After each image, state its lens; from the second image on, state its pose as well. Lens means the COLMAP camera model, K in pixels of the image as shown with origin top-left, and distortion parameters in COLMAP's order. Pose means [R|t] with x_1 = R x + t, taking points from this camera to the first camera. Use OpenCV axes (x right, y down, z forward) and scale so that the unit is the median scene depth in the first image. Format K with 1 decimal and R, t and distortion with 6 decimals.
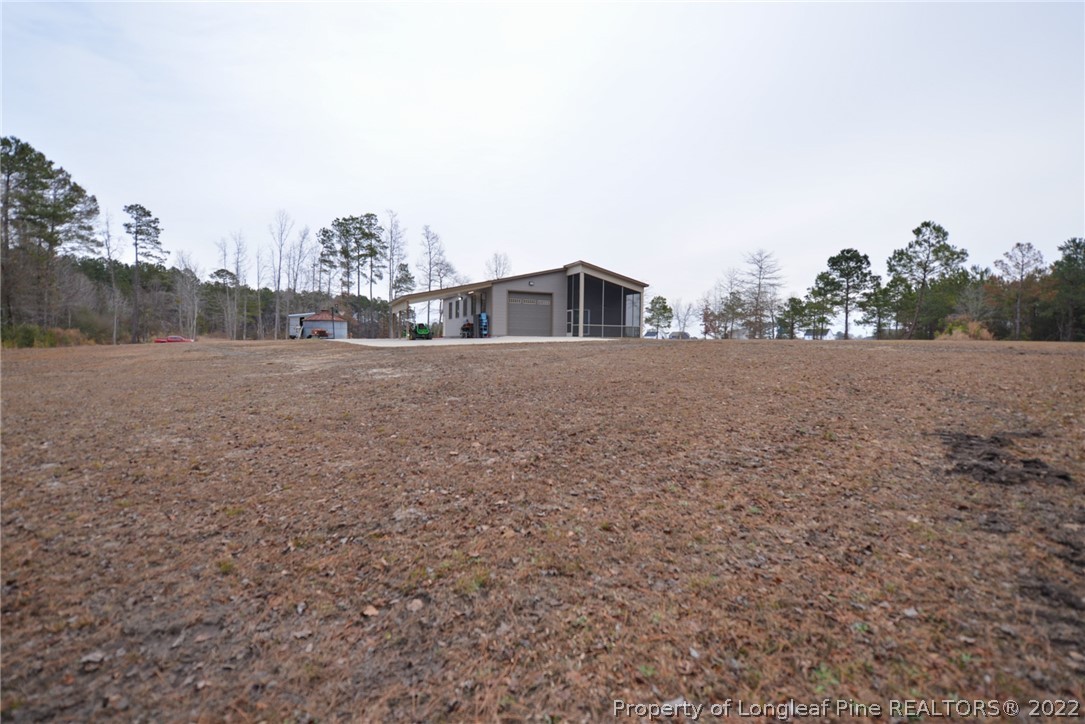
lens RADIAL K [[470.1, 0, 544.3], [0, 470.1, 363.1], [0, 0, 1]] dist [-0.009659, -0.000539]
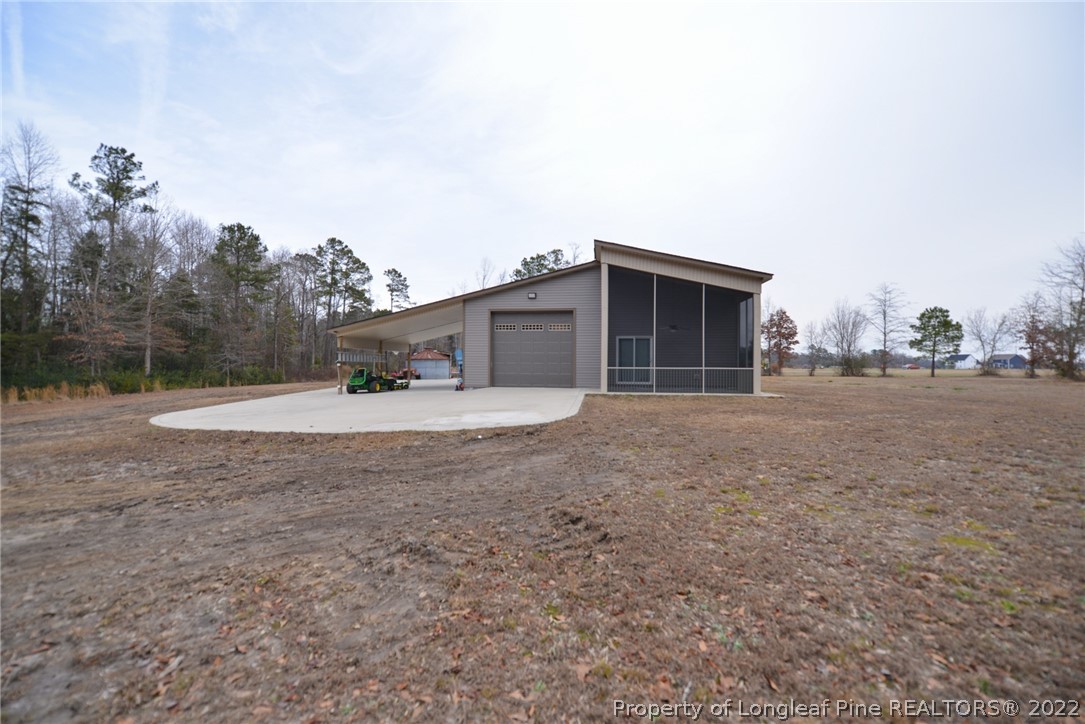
lens RADIAL K [[433.9, 0, 540.0], [0, 433.9, 365.3], [0, 0, 1]] dist [-0.003295, -0.000267]
pose [[0.852990, -0.011031, -0.521811, 0.100255], [-0.017269, 0.998633, -0.049341, -0.023131], [0.521642, 0.051098, 0.851633, 0.218992]]
